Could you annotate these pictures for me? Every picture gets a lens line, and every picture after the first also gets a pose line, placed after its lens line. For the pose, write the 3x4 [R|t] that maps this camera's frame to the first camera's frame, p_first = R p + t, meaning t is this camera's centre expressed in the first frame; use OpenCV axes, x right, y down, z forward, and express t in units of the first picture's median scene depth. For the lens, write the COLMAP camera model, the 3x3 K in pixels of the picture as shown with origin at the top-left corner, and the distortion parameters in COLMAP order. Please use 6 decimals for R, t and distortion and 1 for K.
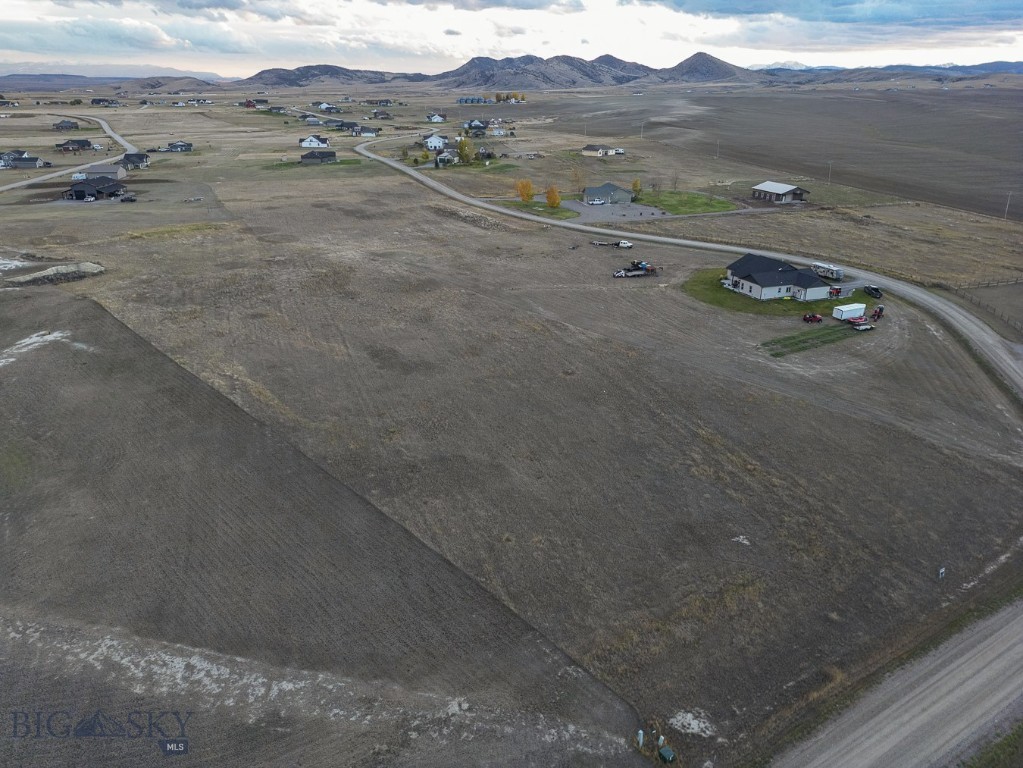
lens RADIAL K [[710.6, 0, 509.6], [0, 710.6, 379.9], [0, 0, 1]] dist [0.095084, -0.094148]
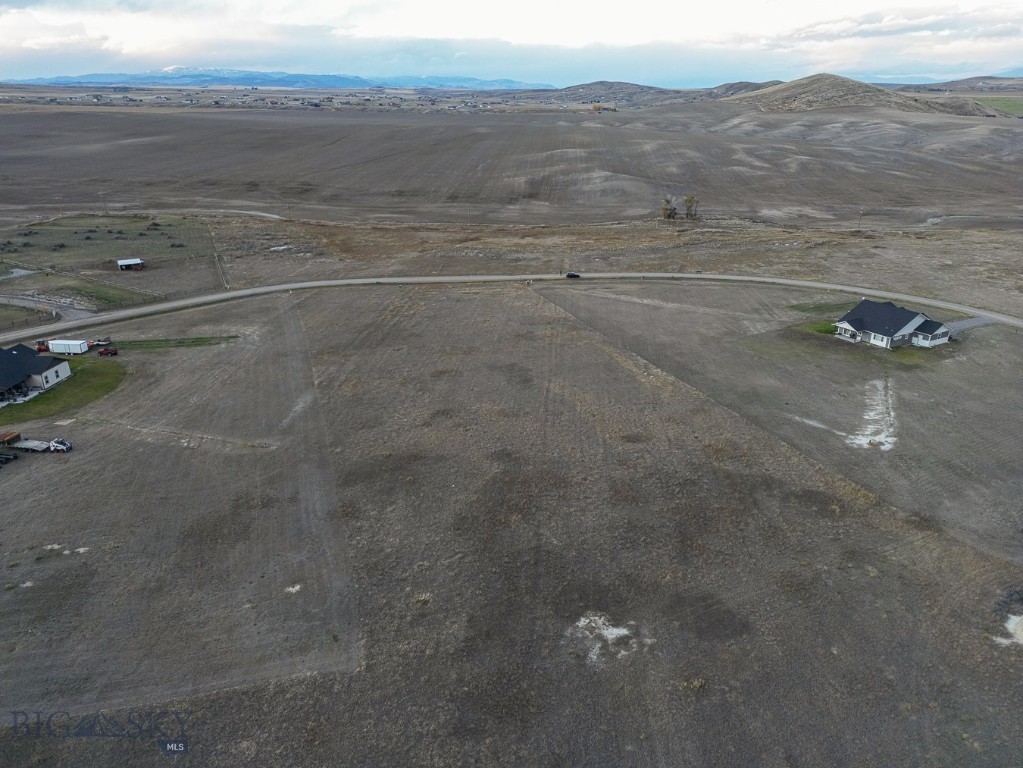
lens RADIAL K [[710.6, 0, 509.6], [0, 710.6, 379.9], [0, 0, 1]] dist [0.095084, -0.094148]
pose [[-0.903644, -0.162944, 0.396076, -0.583051], [0.155528, 0.736818, 0.657959, -0.739794], [-0.399047, 0.656162, -0.640479, 1.674555]]
